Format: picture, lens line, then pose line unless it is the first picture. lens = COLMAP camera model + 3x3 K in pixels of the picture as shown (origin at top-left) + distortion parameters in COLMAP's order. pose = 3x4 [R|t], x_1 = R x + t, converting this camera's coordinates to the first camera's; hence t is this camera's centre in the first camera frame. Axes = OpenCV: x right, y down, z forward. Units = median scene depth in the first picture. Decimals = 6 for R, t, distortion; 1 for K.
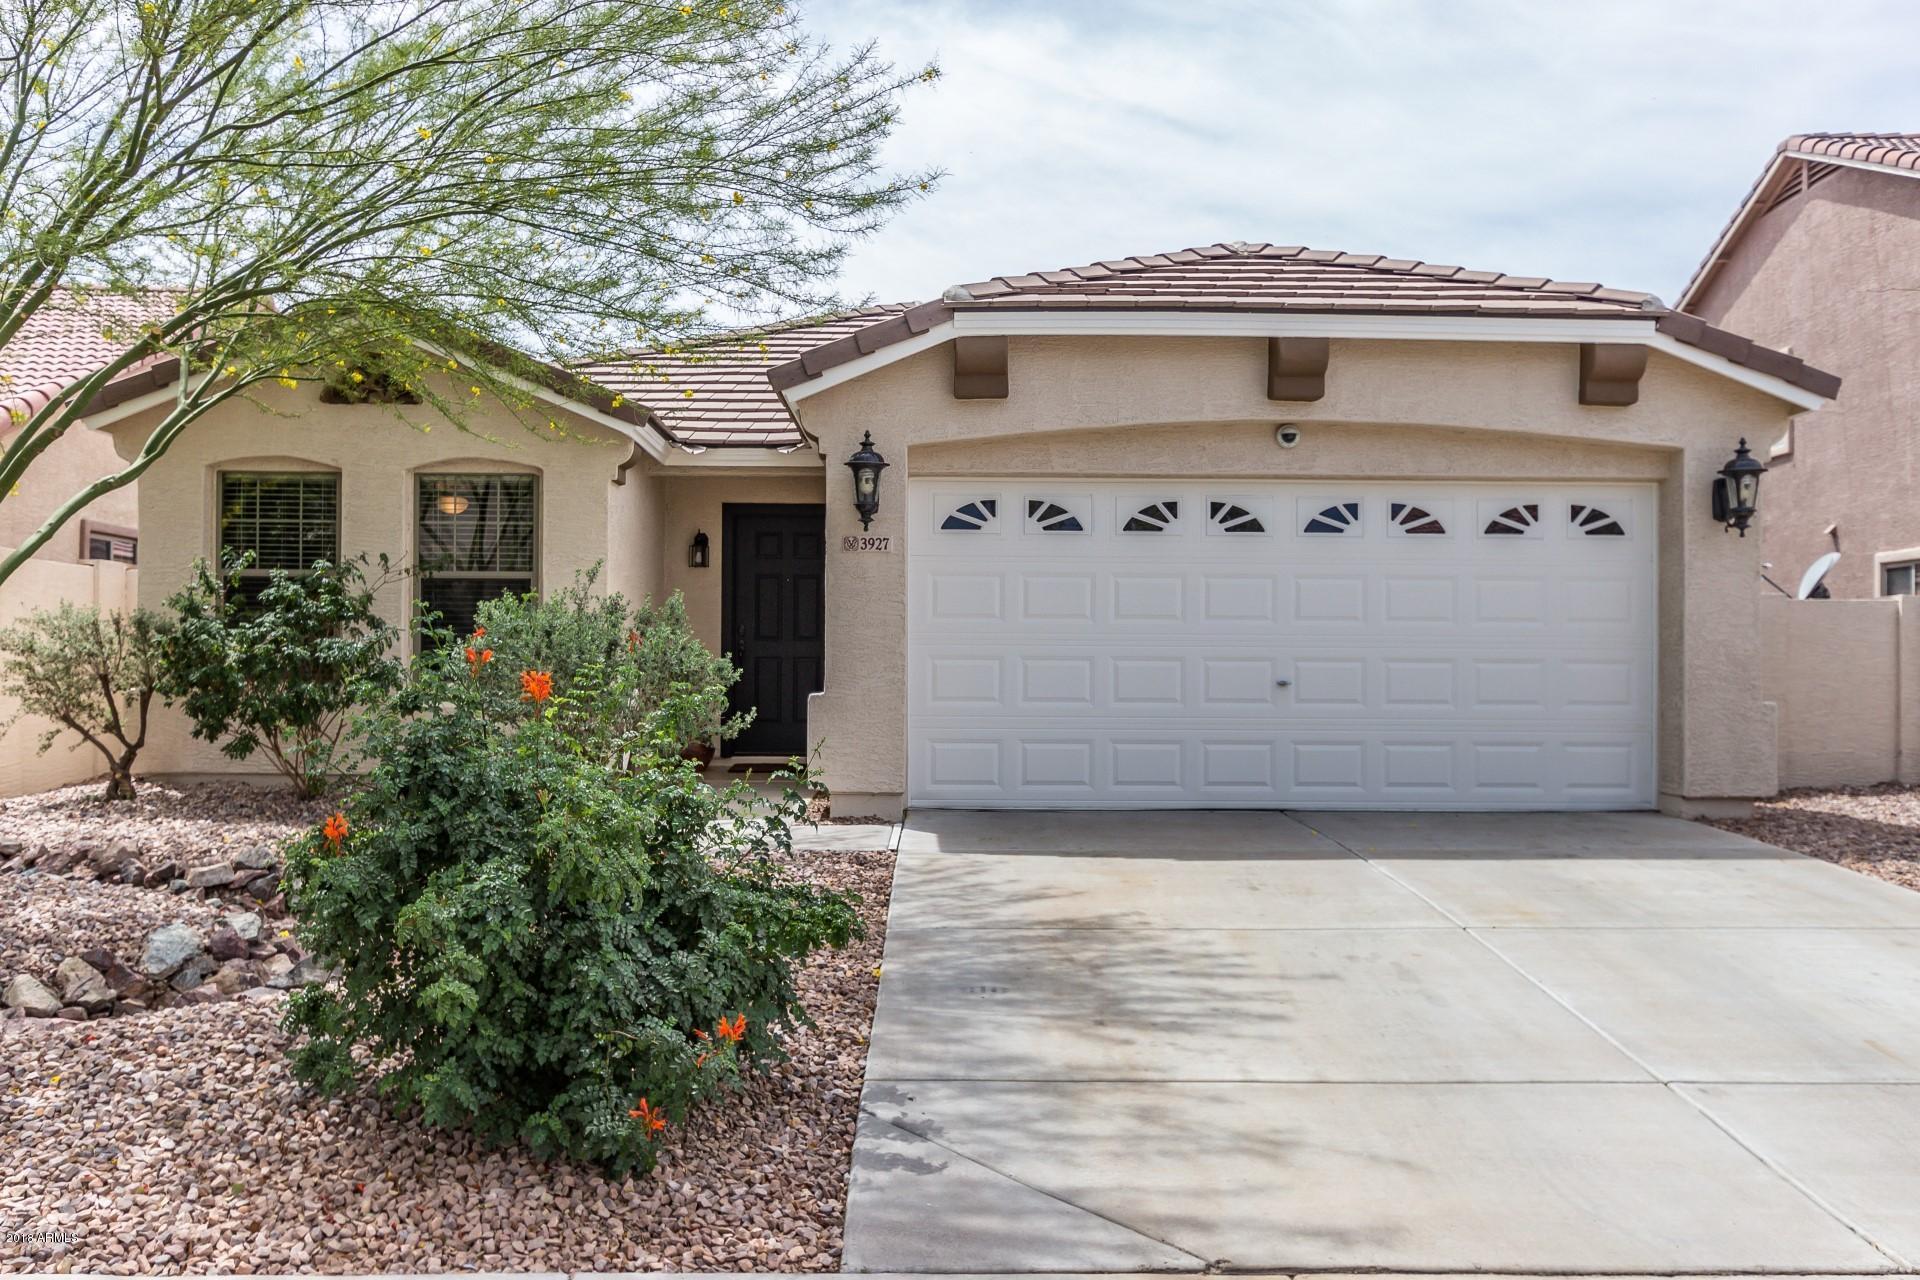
lens RADIAL K [[1508.3, 0, 957.5], [0, 1508.3, 631.5], [0, 0, 1]] dist [0.004348, -0.011039]
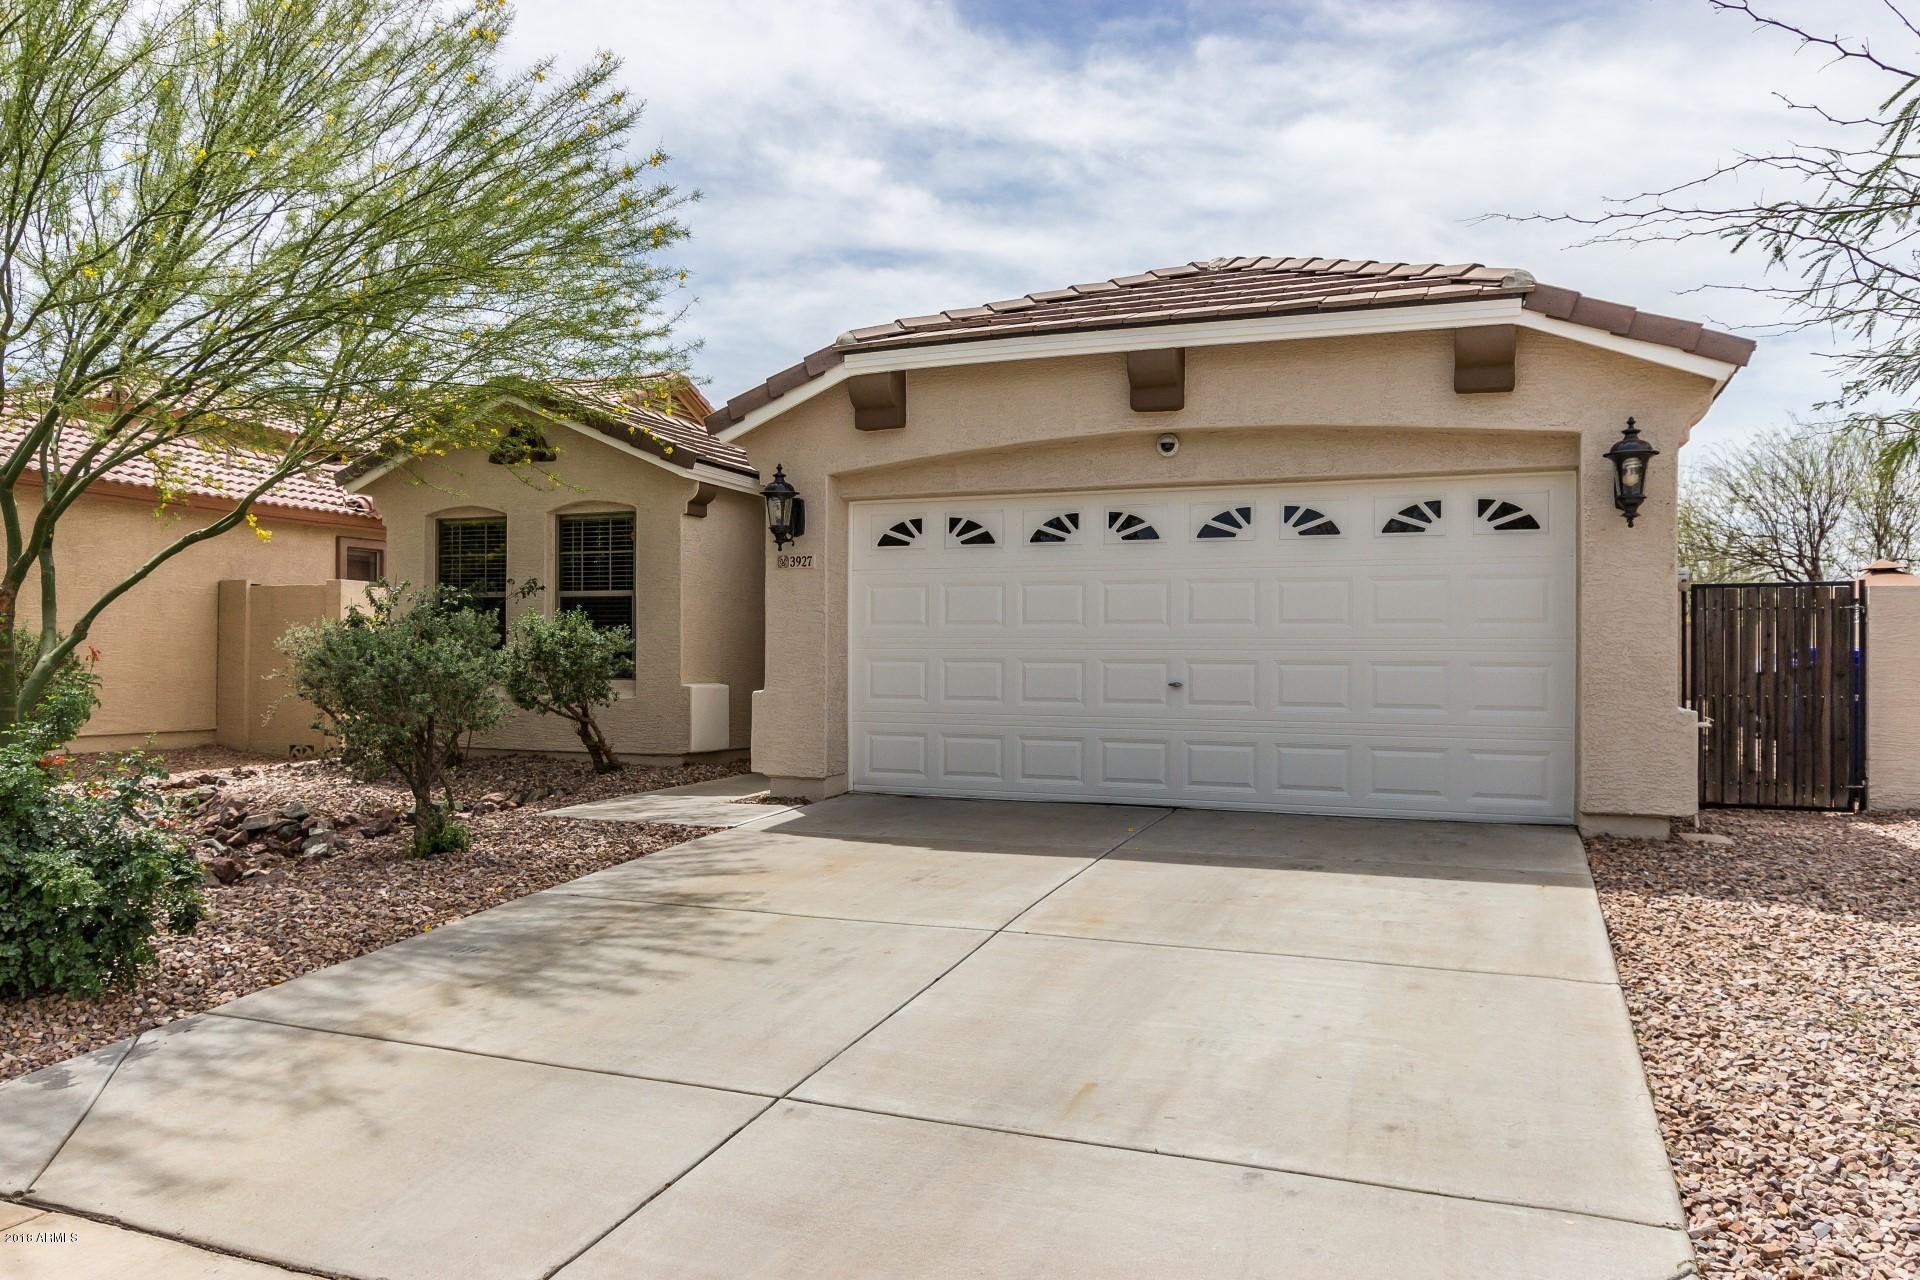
lens RADIAL K [[1319.3, 0, 961.1], [0, 1319.3, 642.7], [0, 0, 1]] dist [0.000680, 0.015793]
pose [[0.923435, -0.004573, -0.383727, 0.432191], [0.009131, 0.999908, 0.010058, -0.005060], [0.383646, -0.012792, 0.923392, 0.111125]]
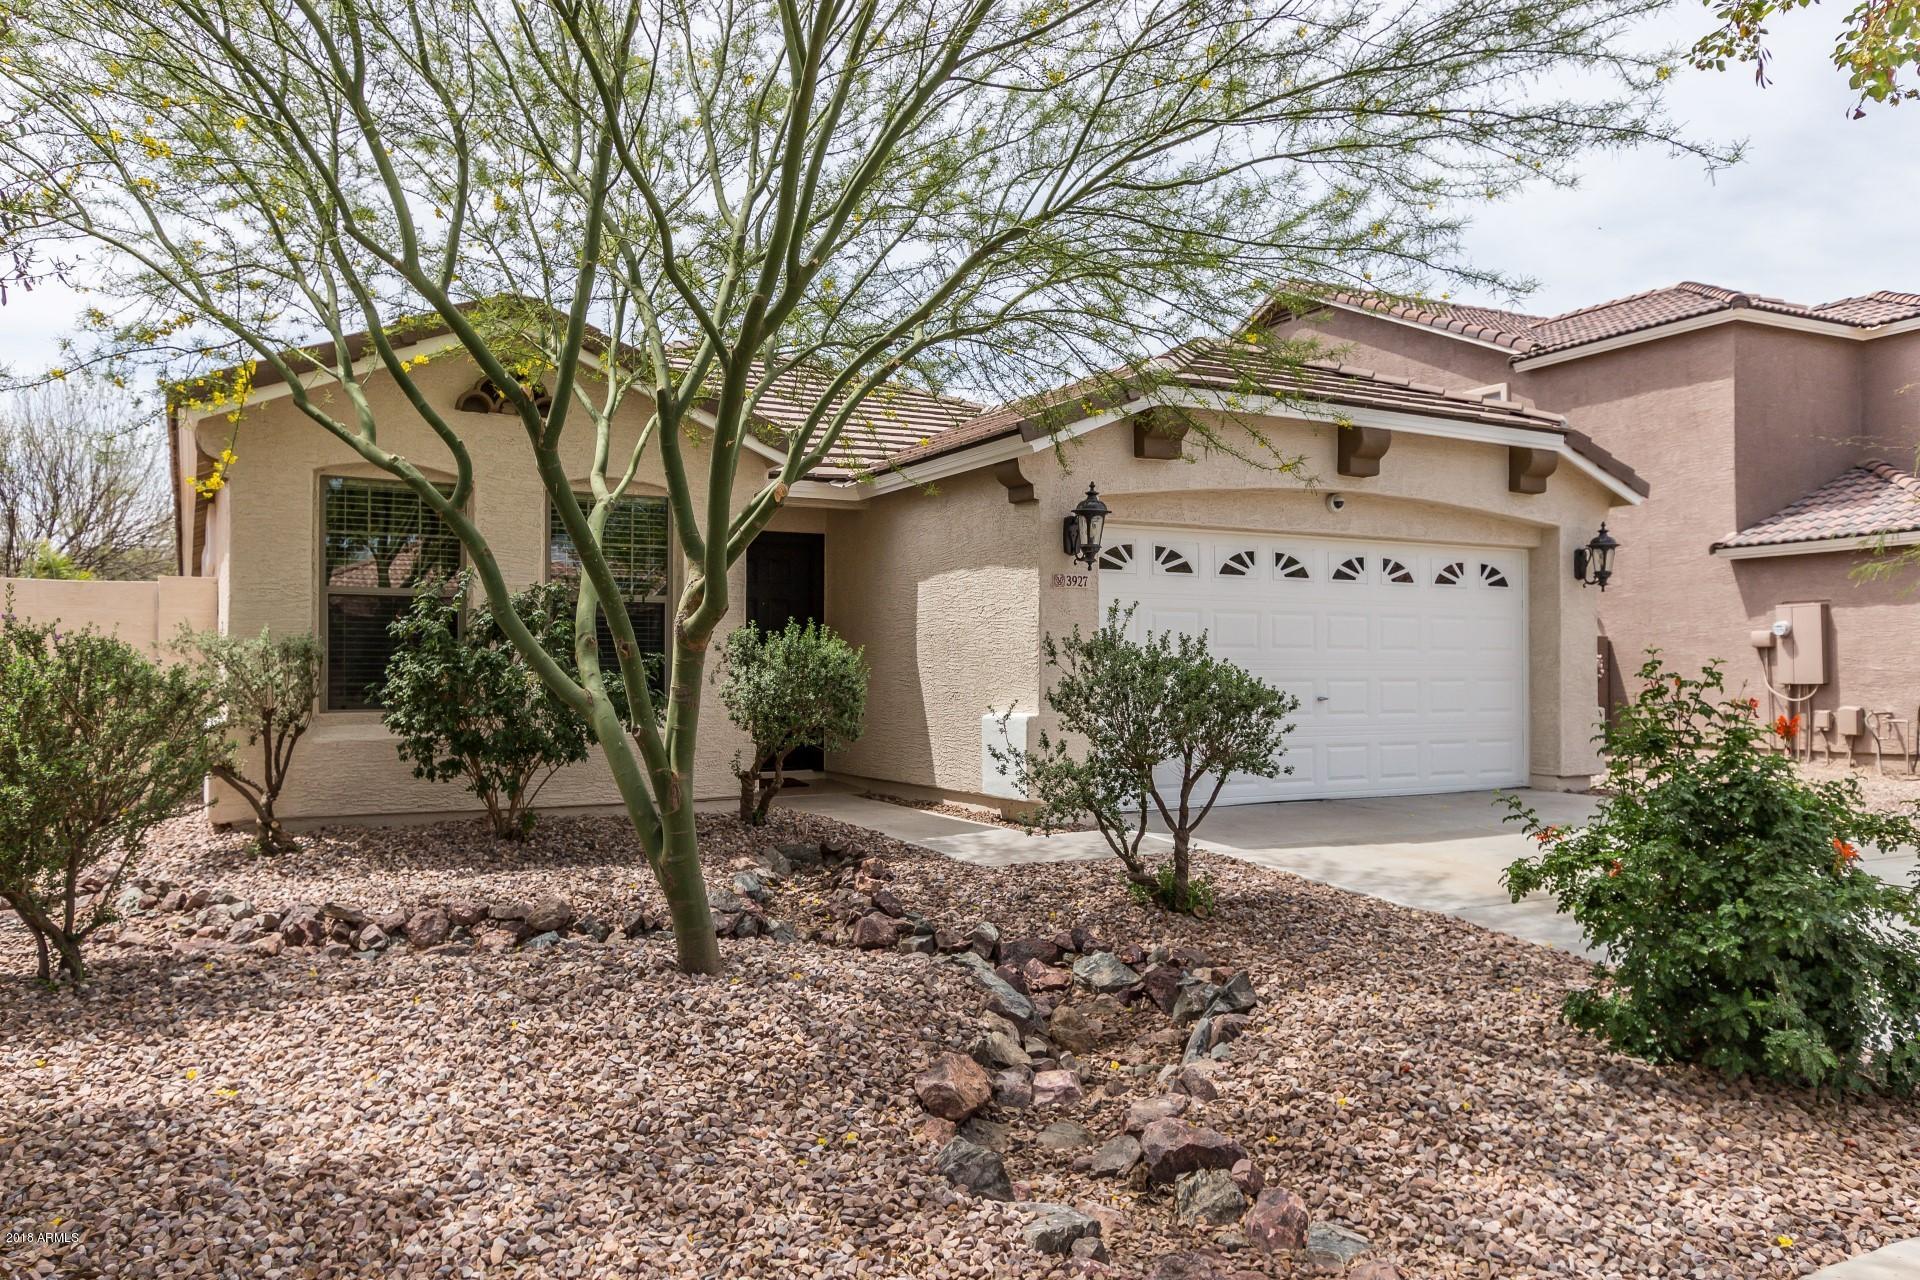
lens RADIAL K [[1415.2, 0, 964.1], [0, 1415.2, 650.1], [0, 0, 1]] dist [0.005396, 0.000847]
pose [[0.880123, 0.001033, 0.474745, -0.613702], [-0.005081, 0.999961, 0.007242, -0.013452], [-0.474719, -0.008786, 0.880094, 0.104835]]
